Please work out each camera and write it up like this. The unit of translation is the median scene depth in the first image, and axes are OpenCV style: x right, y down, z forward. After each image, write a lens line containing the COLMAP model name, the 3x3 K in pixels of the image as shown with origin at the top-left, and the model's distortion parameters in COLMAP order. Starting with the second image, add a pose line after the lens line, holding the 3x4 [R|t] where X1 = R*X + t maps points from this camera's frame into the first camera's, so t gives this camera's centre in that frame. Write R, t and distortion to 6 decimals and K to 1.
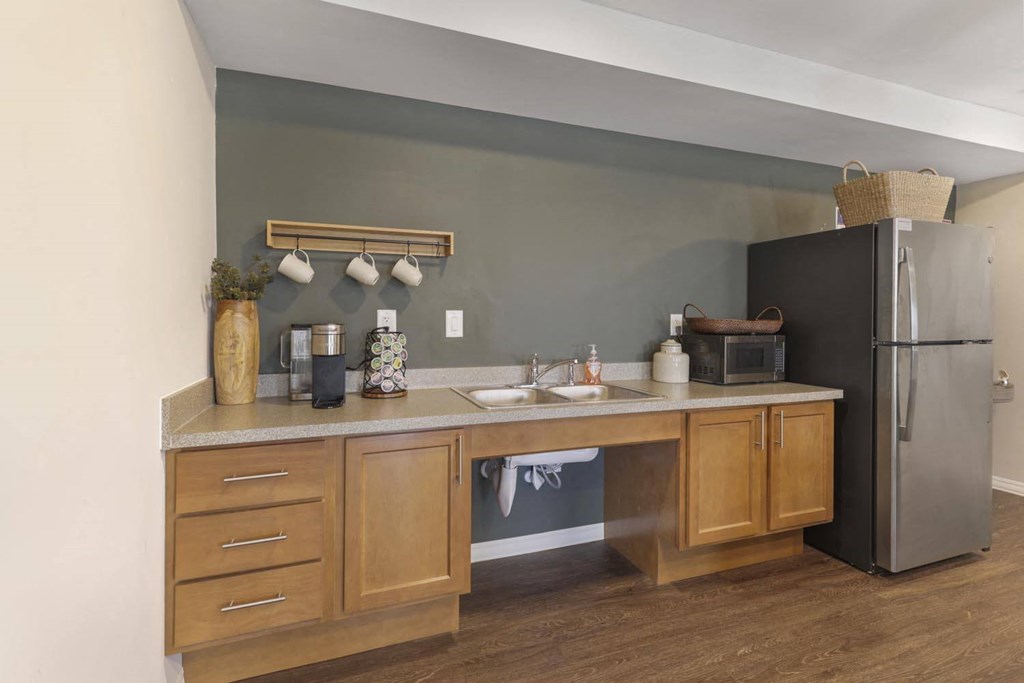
lens RADIAL K [[465.9, 0, 513.2], [0, 465.9, 325.2], [0, 0, 1]] dist [-0.000750, -0.000440]
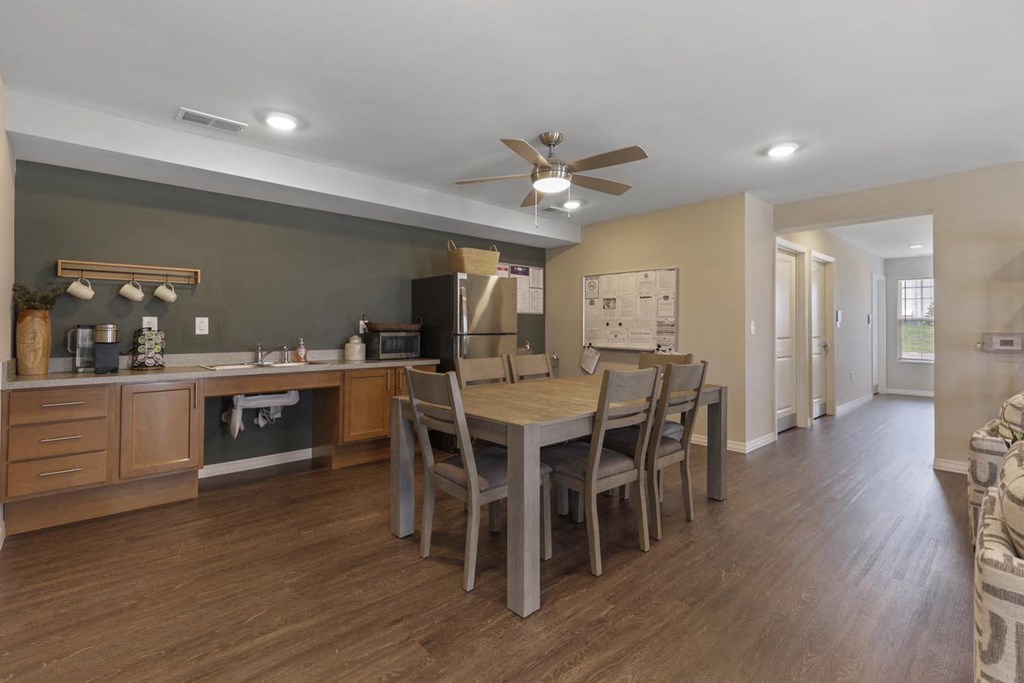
lens RADIAL K [[465.9, 0, 513.2], [0, 465.9, 325.2], [0, 0, 1]] dist [-0.000750, -0.000440]
pose [[0.924811, -0.003120, 0.380415, 0.281457], [0.013603, 0.999598, -0.024873, 0.054181], [-0.380185, 0.028177, 0.924481, -0.977813]]
